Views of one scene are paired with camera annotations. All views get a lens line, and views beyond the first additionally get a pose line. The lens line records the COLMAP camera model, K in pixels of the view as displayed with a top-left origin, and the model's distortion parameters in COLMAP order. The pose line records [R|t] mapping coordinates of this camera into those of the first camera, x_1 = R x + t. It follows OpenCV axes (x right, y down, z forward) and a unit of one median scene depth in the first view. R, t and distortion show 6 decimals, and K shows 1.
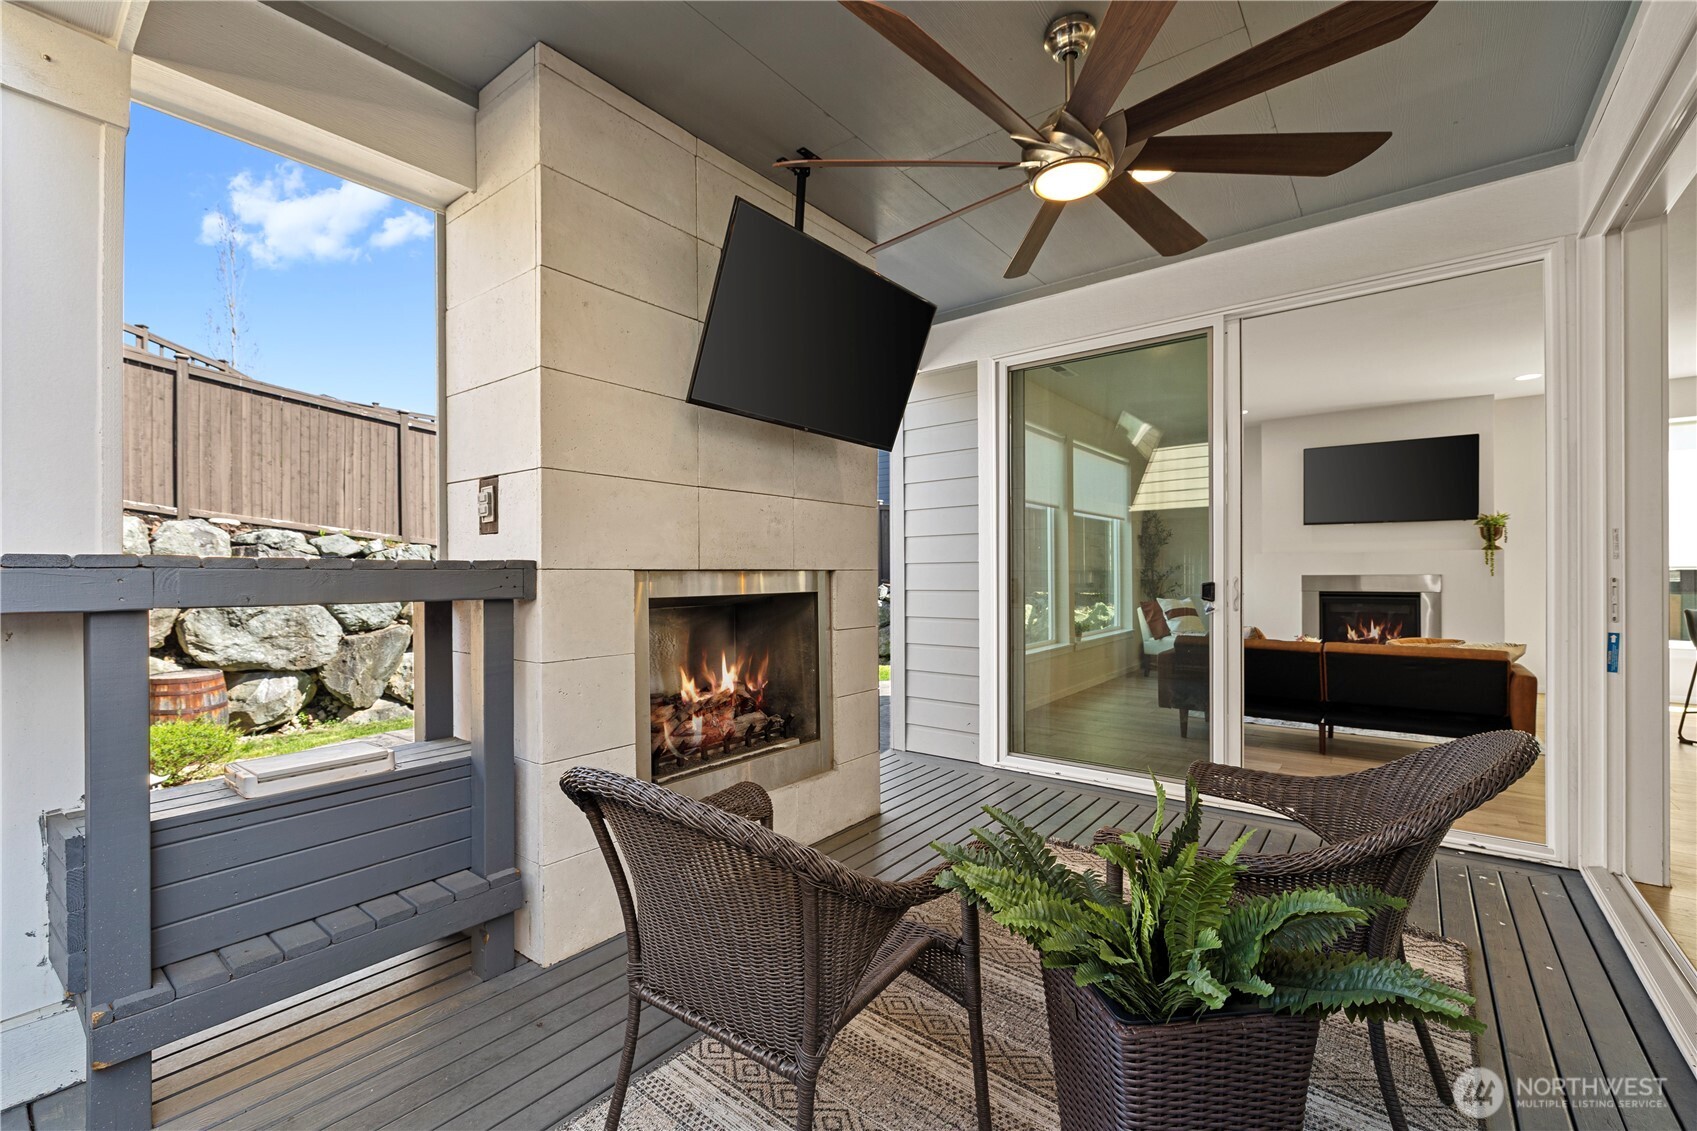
lens RADIAL K [[715.3, 0, 853.5], [0, 715.3, 574.0], [0, 0, 1]] dist [0.000735, 0.000161]
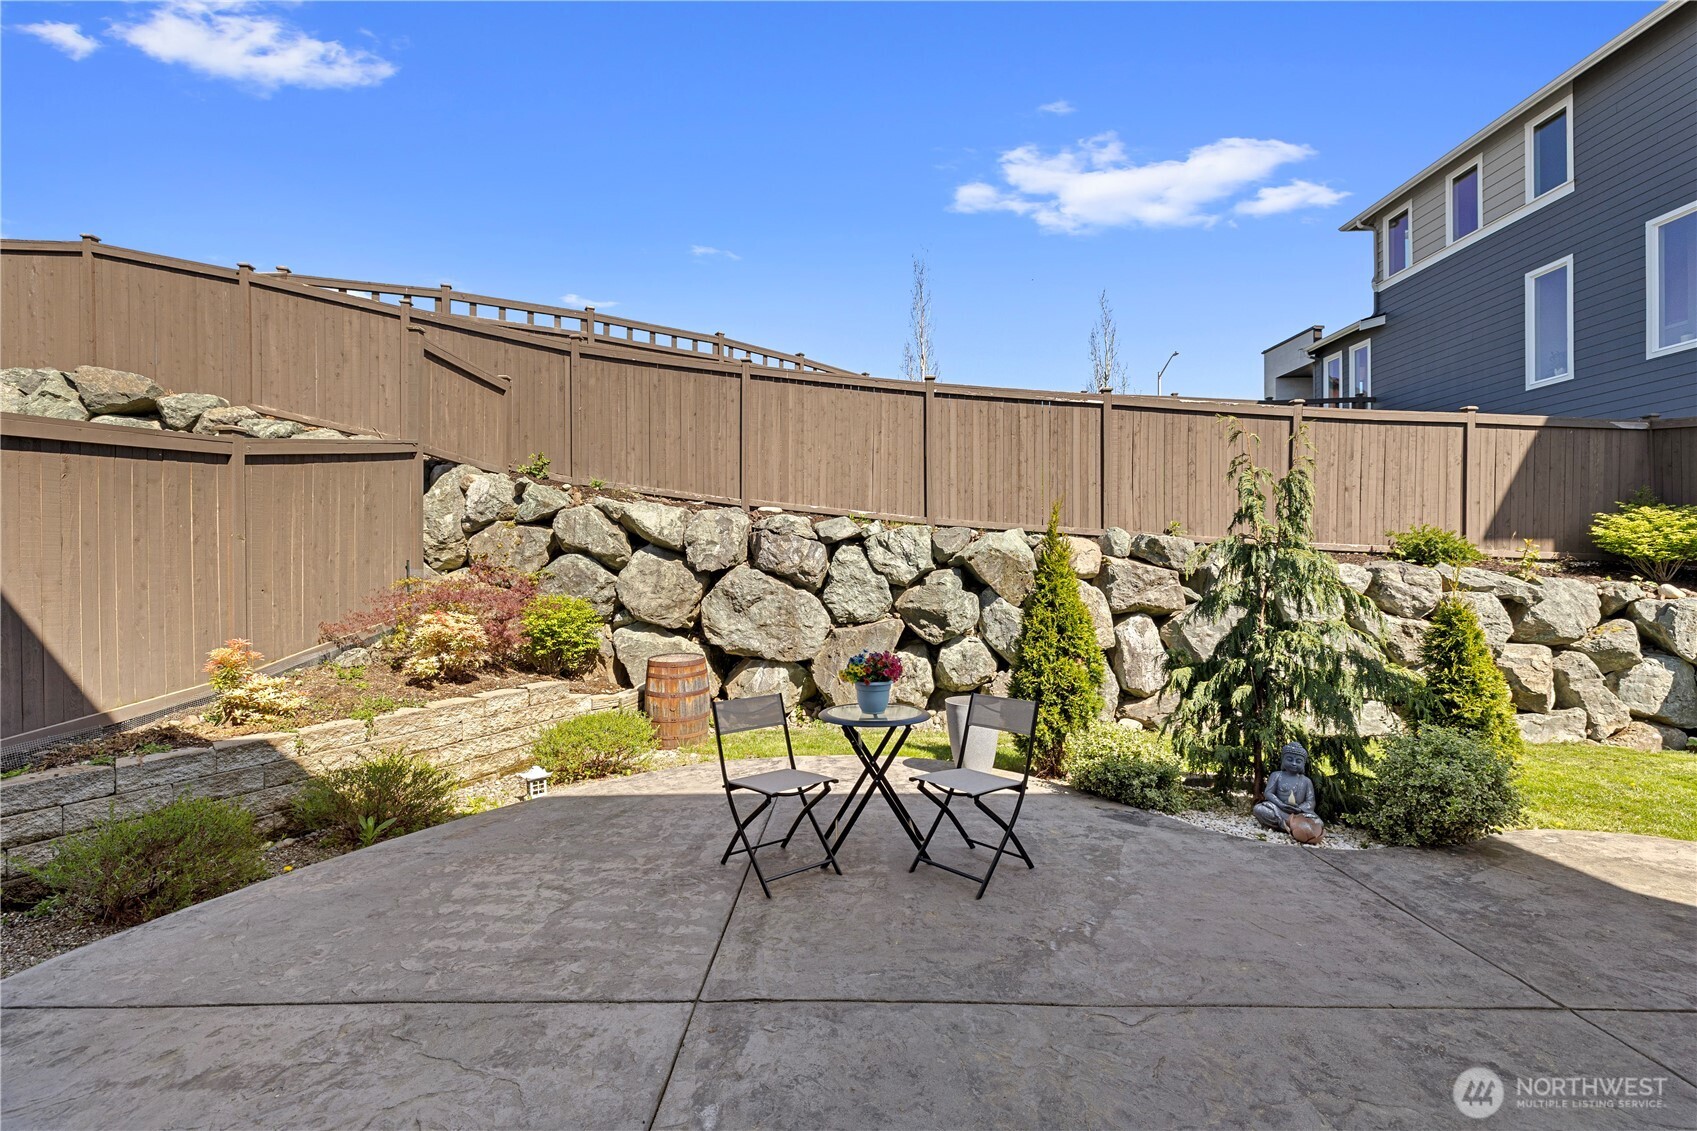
lens RADIAL K [[715.3, 0, 847.7], [0, 715.3, 560.9], [0, 0, 1]] dist [0.000735, 0.000161]
pose [[0.605440, 0.002931, -0.795885, 0.023211], [-0.001803, 0.999996, 0.002312, -0.000900], [0.795889, 0.000035, 0.605443, 0.476716]]
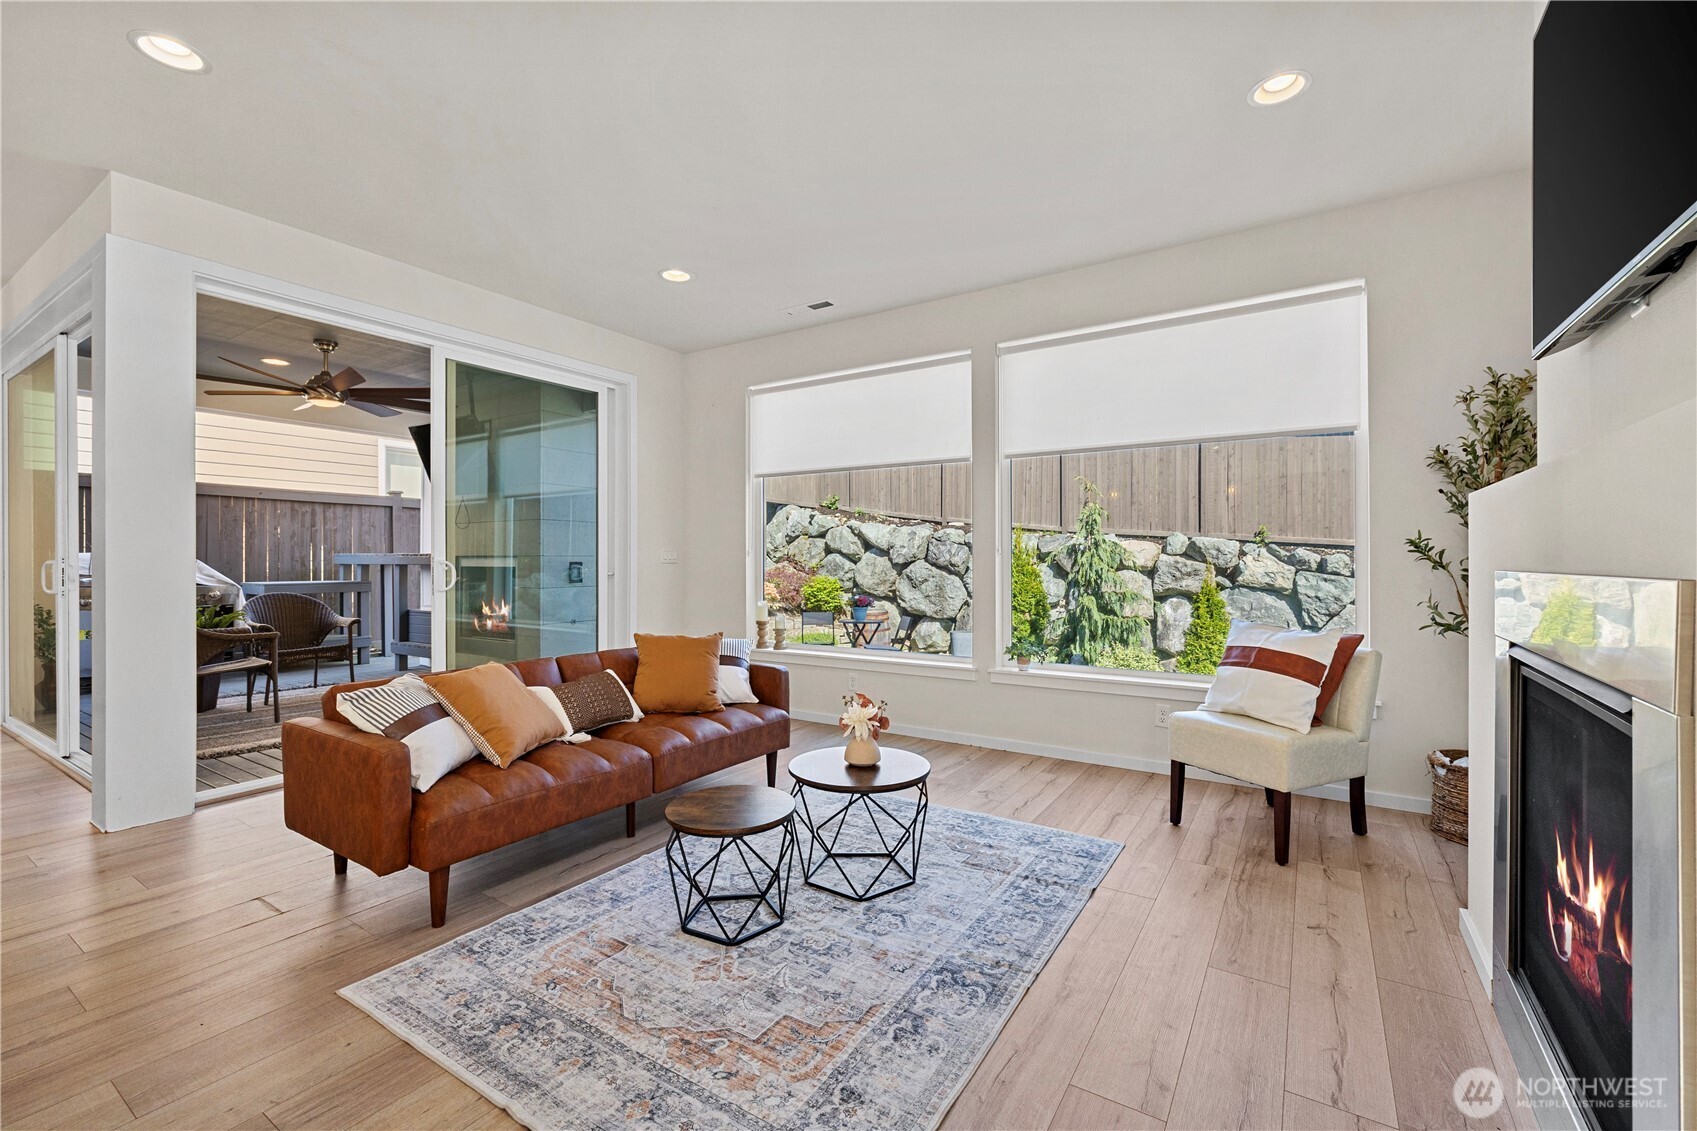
lens RADIAL K [[715.3, 0, 846.9], [0, 715.3, 558.8], [0, 0, 1]] dist [0.000735, 0.000161]
pose [[0.079128, 0.004579, -0.996854, 0.736588], [-0.001041, 0.999989, 0.004511, -0.002408], [0.996864, 0.000681, 0.079132, 0.654456]]
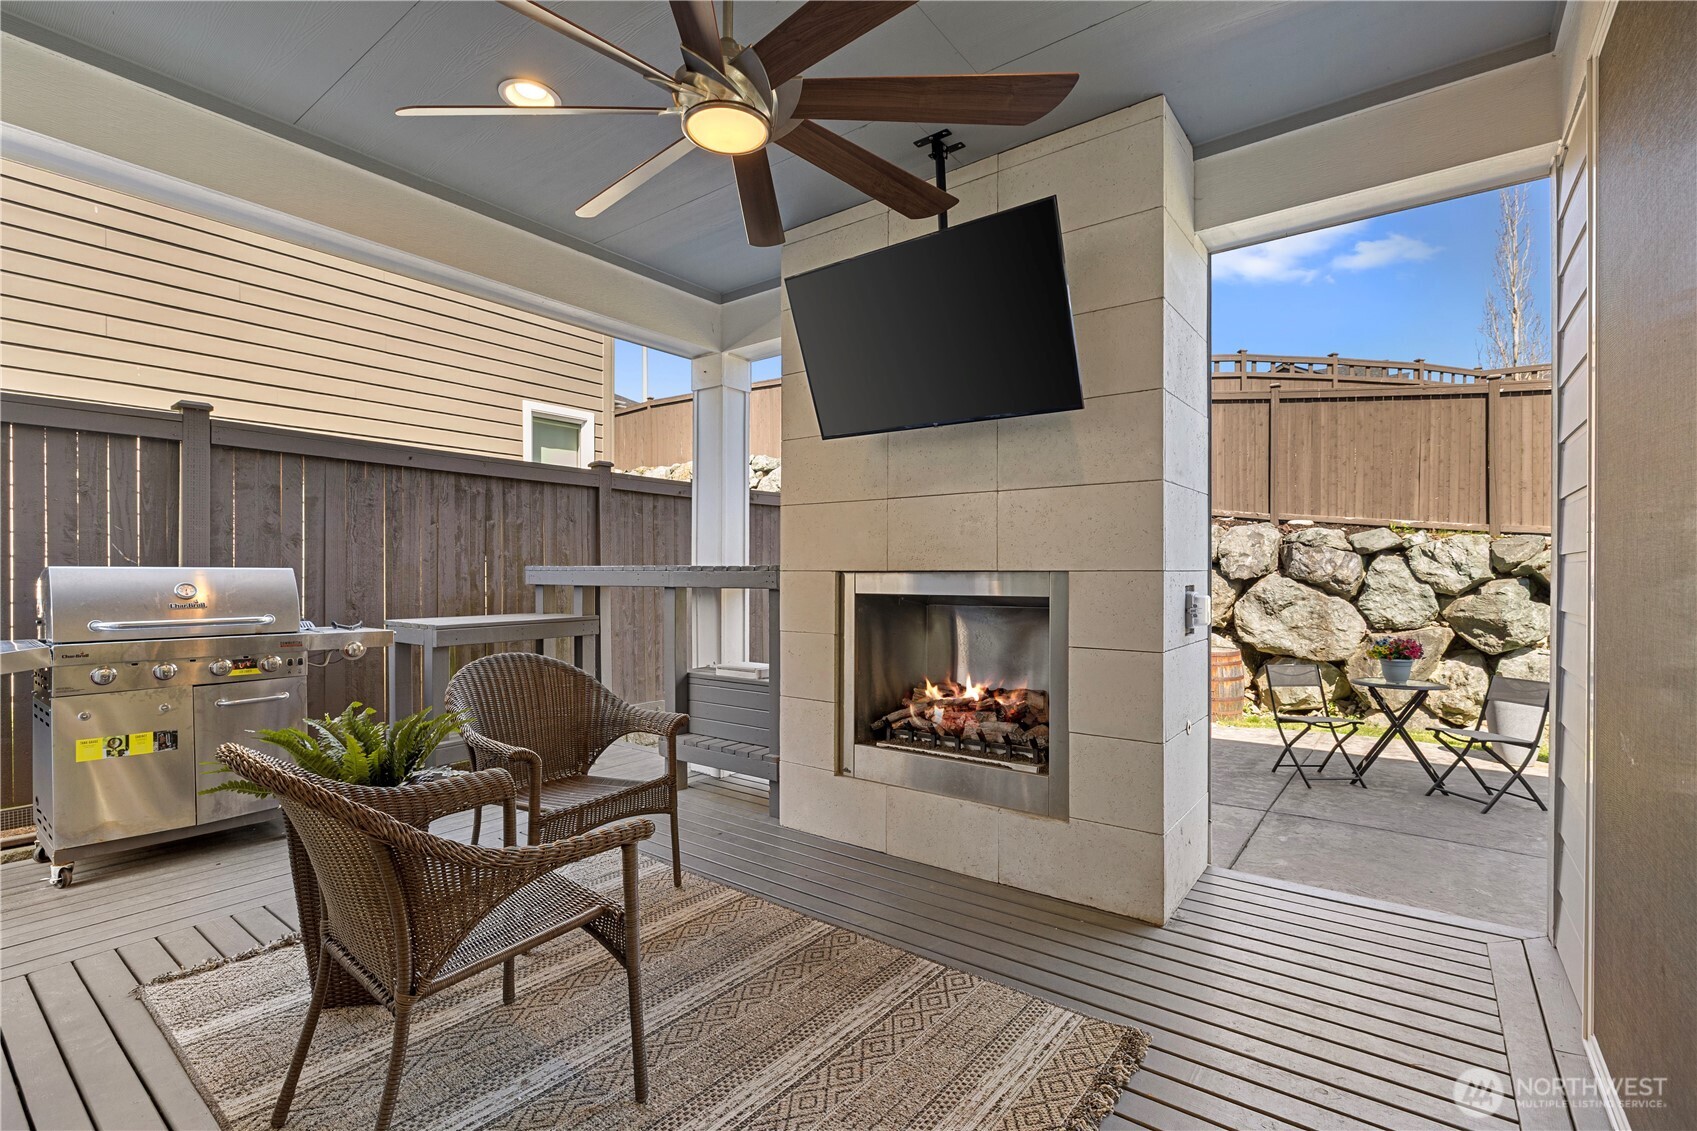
lens RADIAL K [[758.3, 0, 856.8], [0, 758.3, 572.6], [0, 0, 1]] dist [-0.004586, 0.000679]
pose [[0.022781, 0.007395, -0.999713, 0.310692], [0.000737, 0.999972, 0.007414, -0.003965], [0.999740, -0.000905, 0.022775, 0.285628]]
